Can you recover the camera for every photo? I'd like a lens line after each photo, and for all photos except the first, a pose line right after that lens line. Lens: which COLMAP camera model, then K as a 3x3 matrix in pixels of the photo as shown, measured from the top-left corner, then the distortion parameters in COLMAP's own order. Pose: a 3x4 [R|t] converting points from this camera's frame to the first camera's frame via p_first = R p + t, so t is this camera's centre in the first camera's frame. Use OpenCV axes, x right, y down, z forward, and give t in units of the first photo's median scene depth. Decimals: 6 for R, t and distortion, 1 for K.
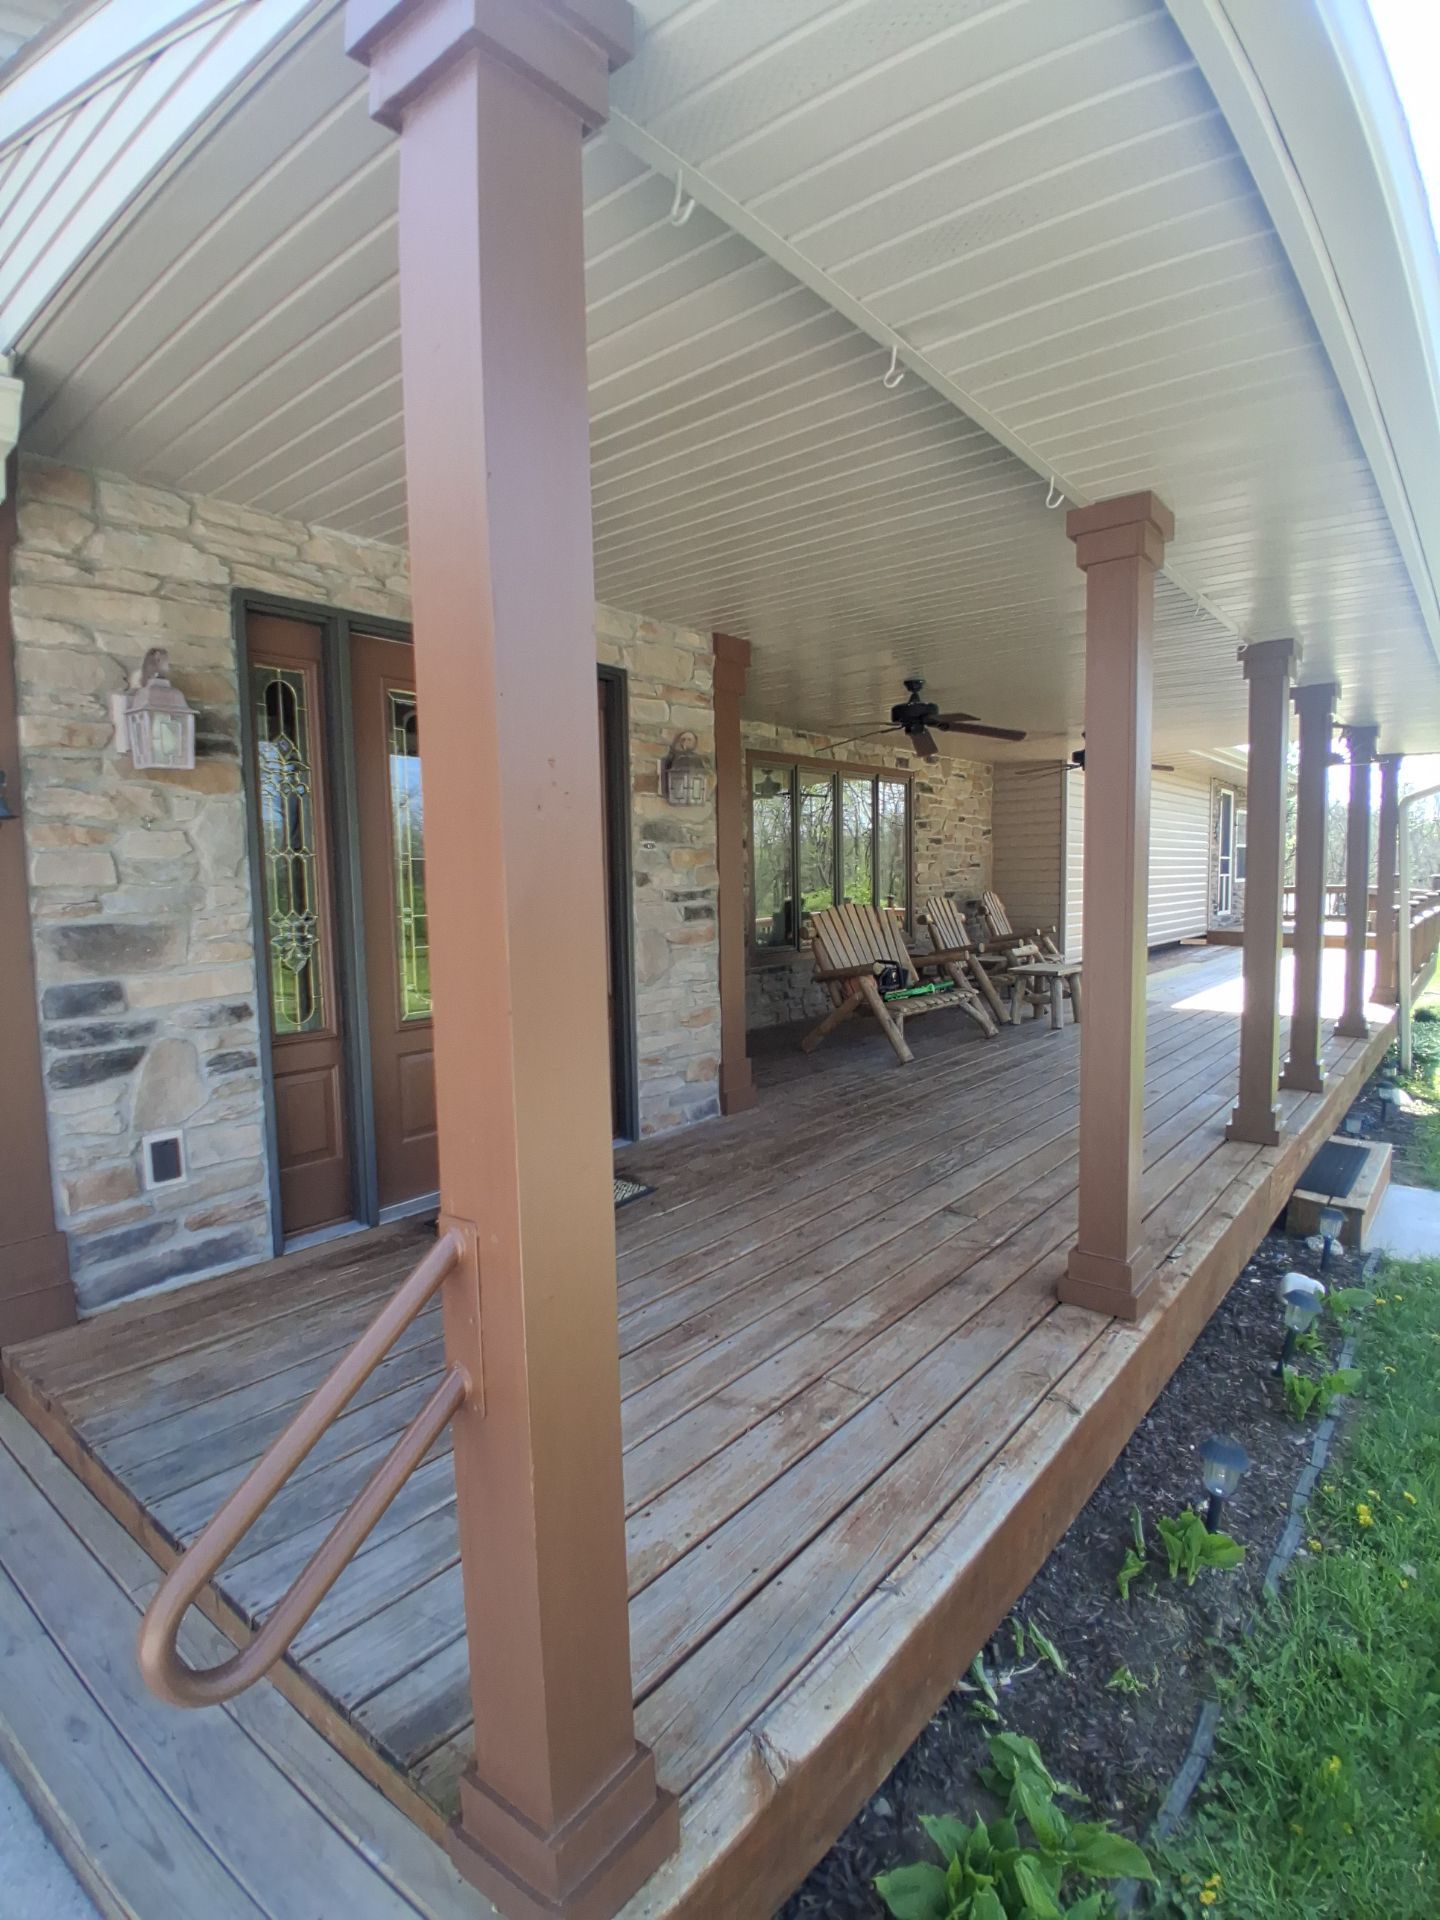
lens RADIAL K [[959.1, 0, 708.6], [0, 959.1, 962.5], [0, 0, 1]] dist [0.003908, -0.047900]
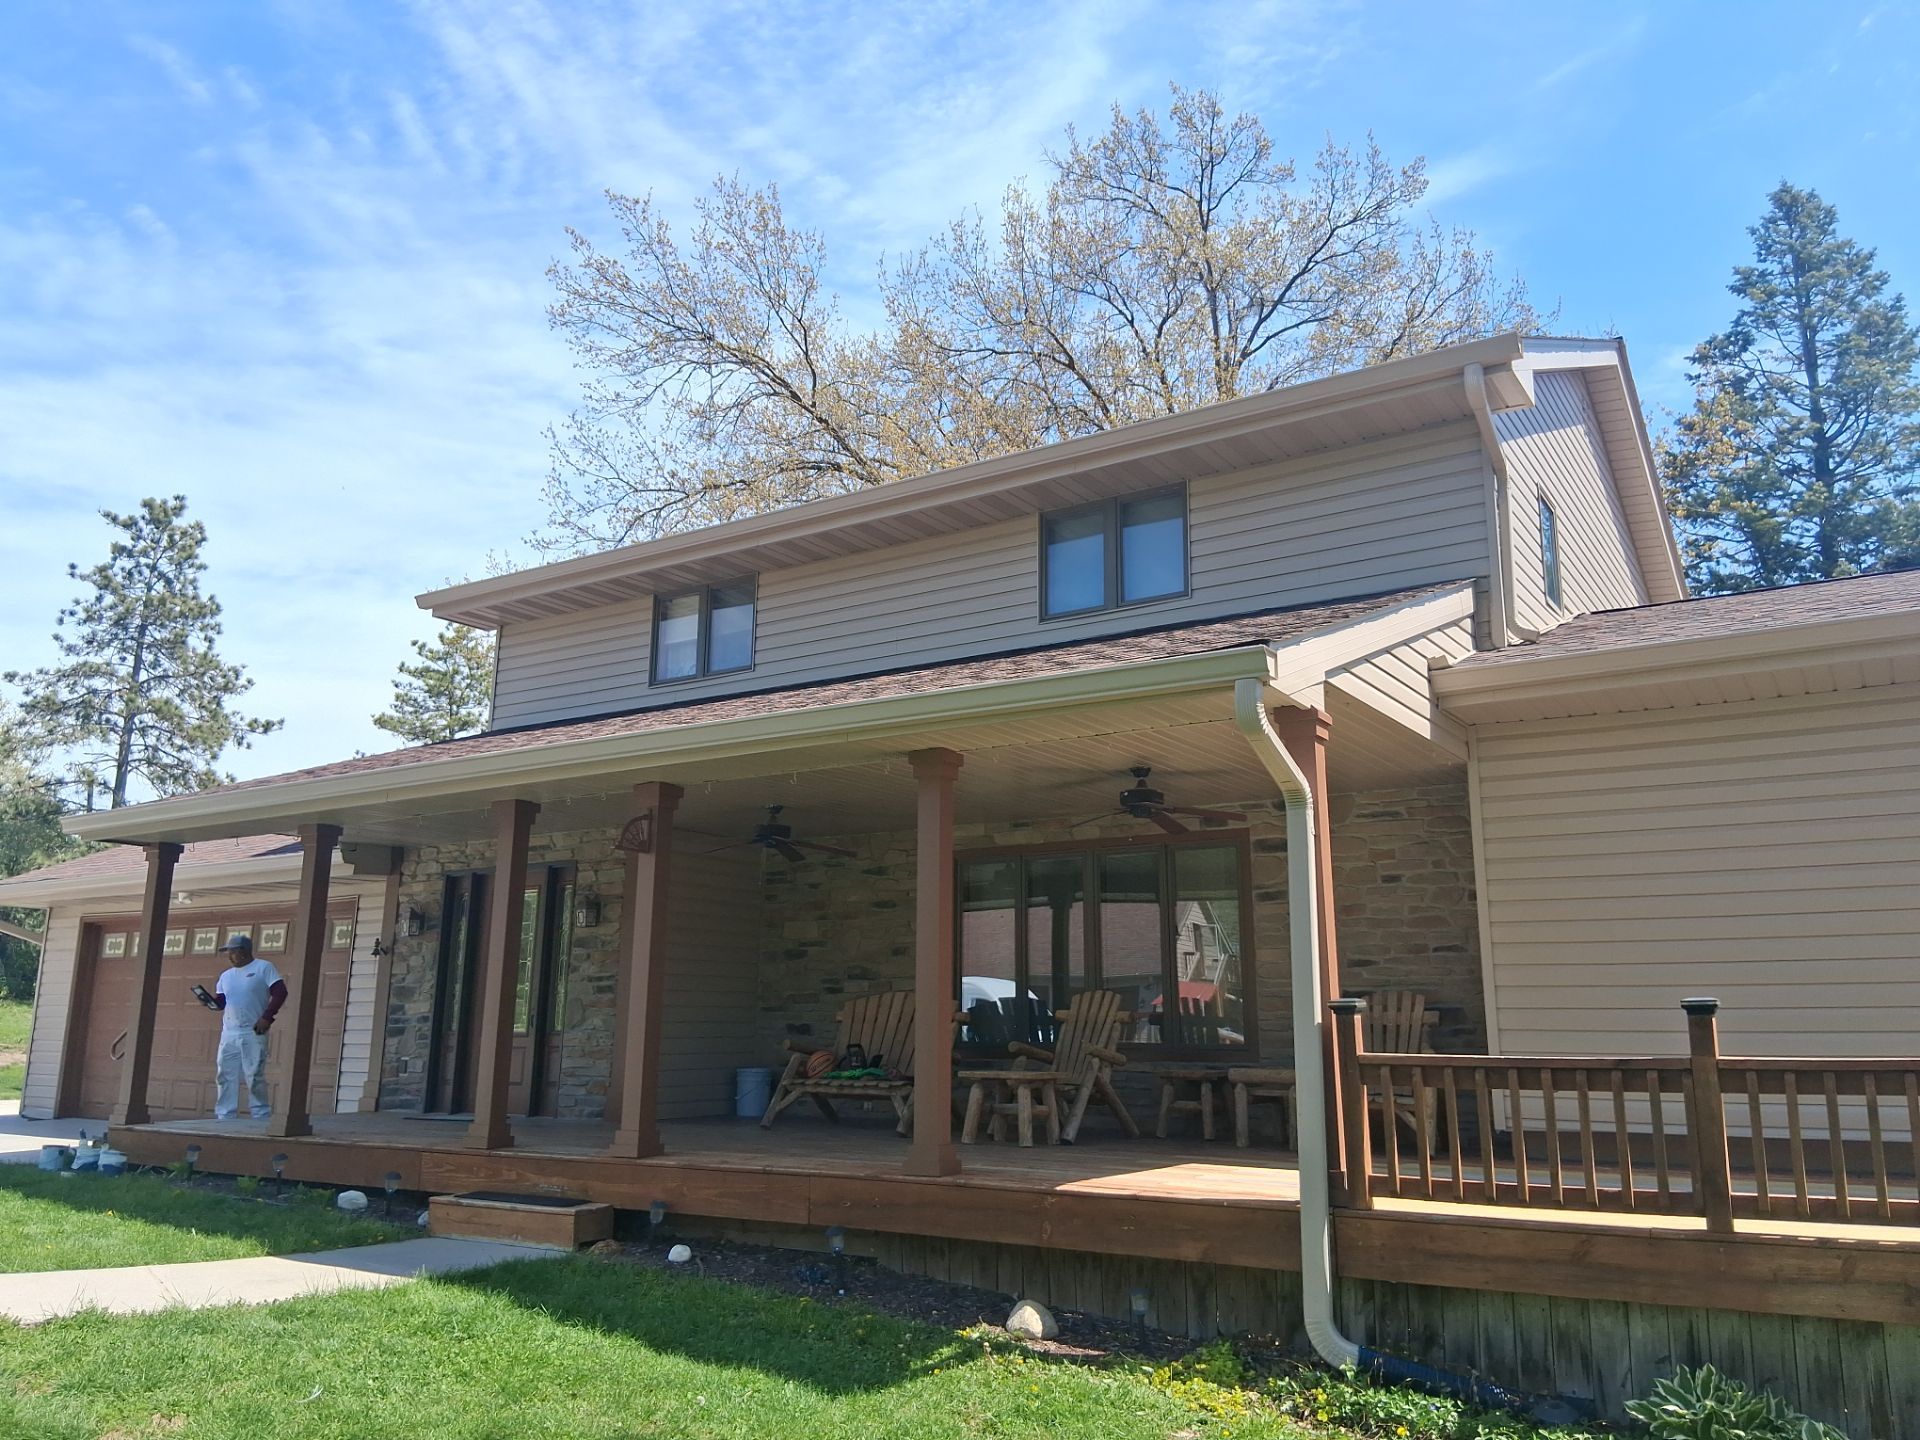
lens RADIAL K [[1462.9, 0, 963.0], [0, 1462.9, 718.1], [0, 0, 1]] dist [0.135862, -0.273636]
pose [[0.128387, -0.195107, -0.972343, 3.837306], [-0.098411, 0.973111, -0.208255, -0.051575], [0.986829, 0.122427, 0.105734, 1.833573]]
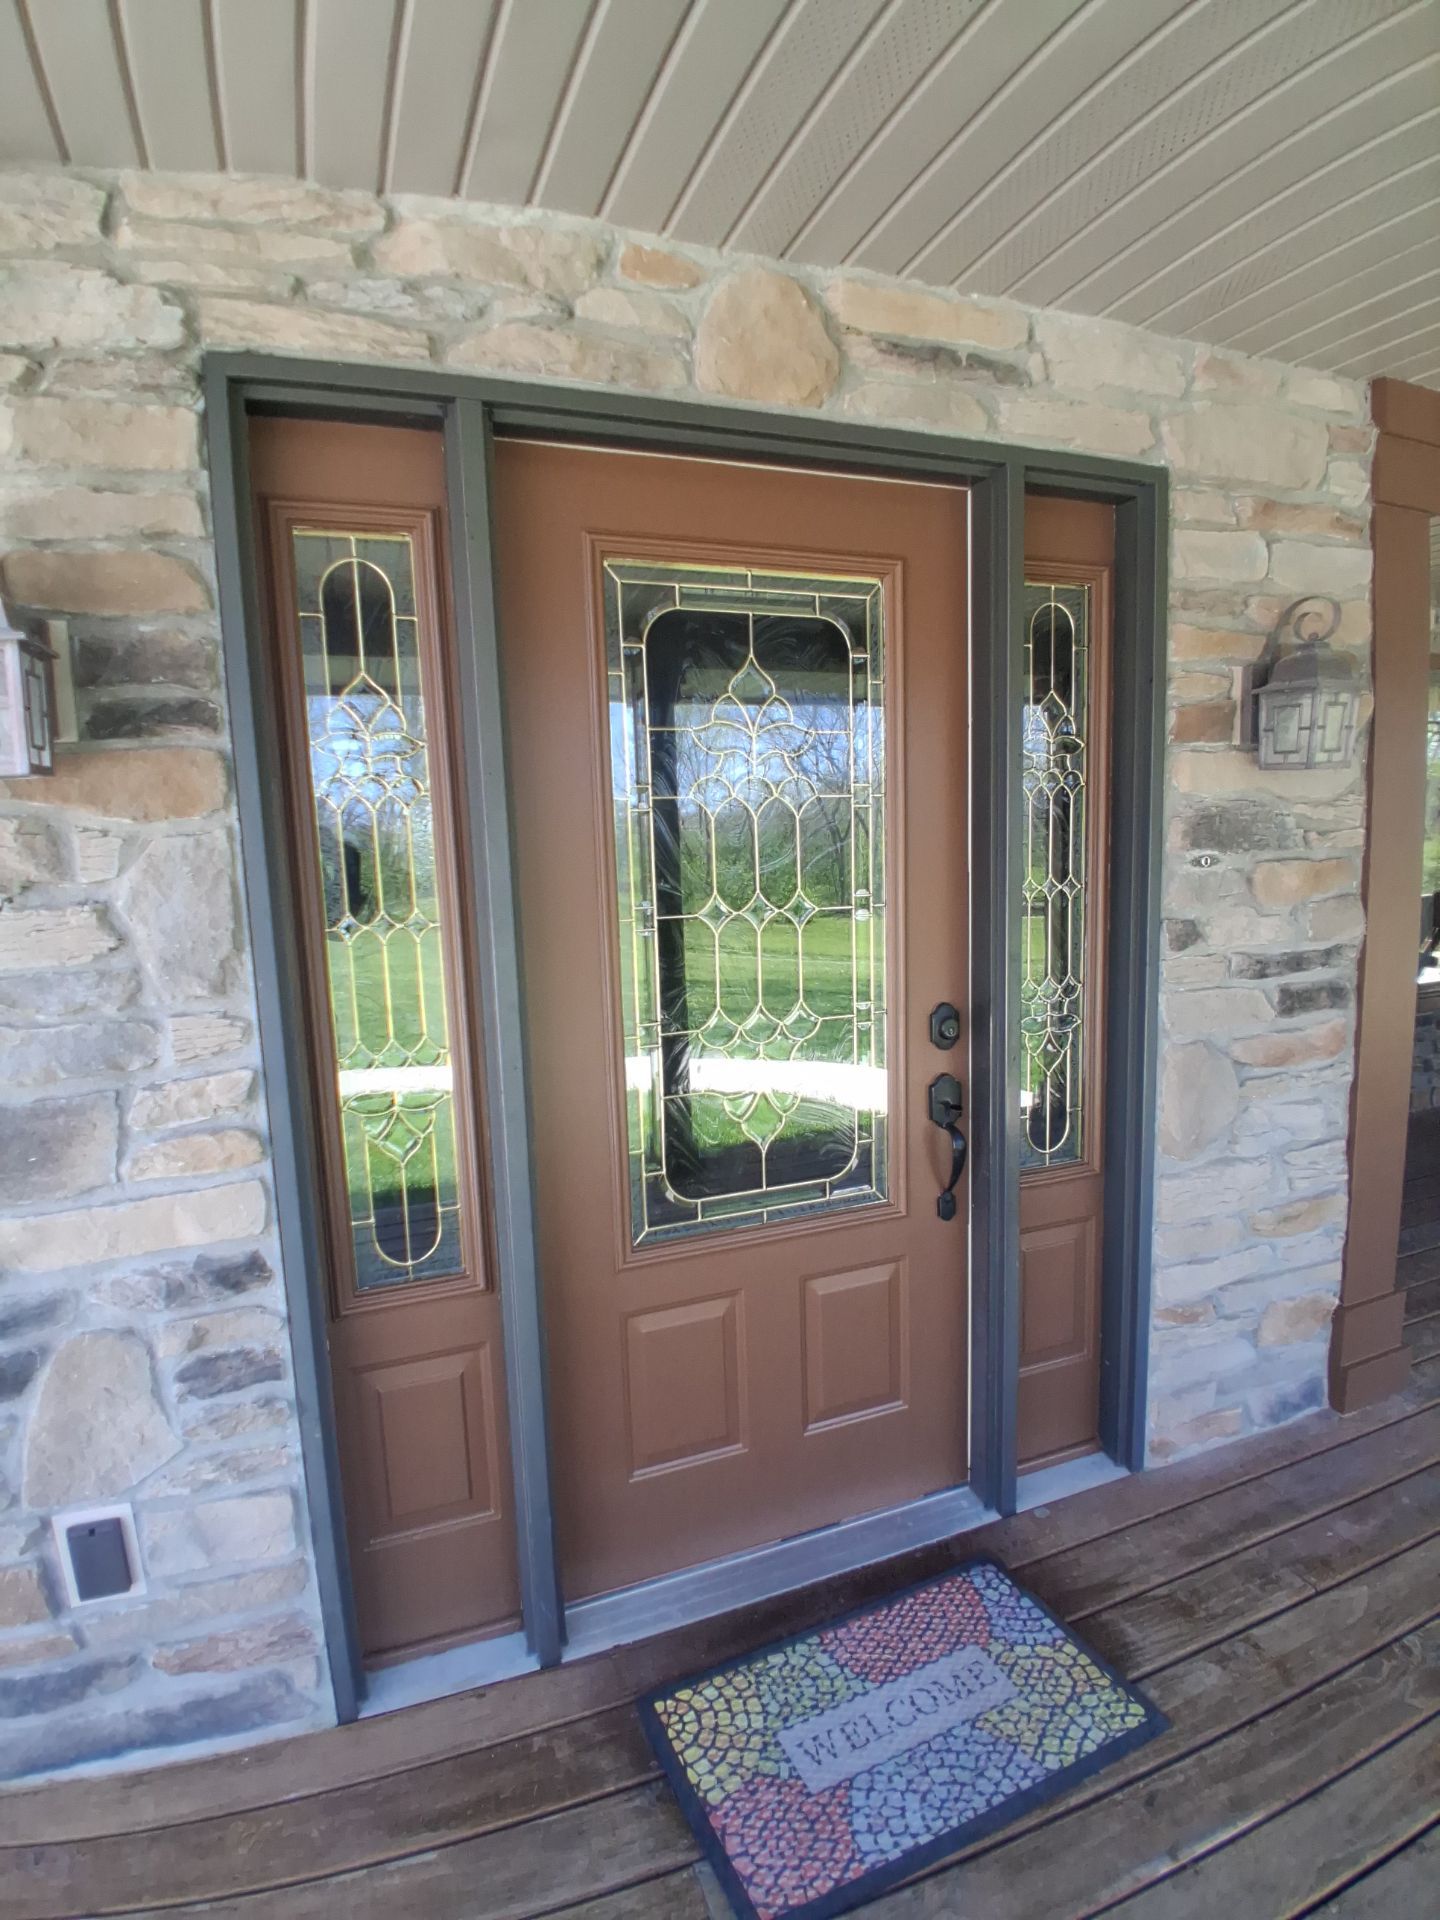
lens RADIAL K [[959.1, 0, 708.6], [0, 959.1, 962.5], [0, 0, 1]] dist [0.003908, -0.047900]
pose [[0.870393, 0.051431, -0.489663, -0.056166], [-0.025125, 0.997873, 0.060148, -0.126454], [0.491715, -0.040050, 0.869834, 0.648915]]
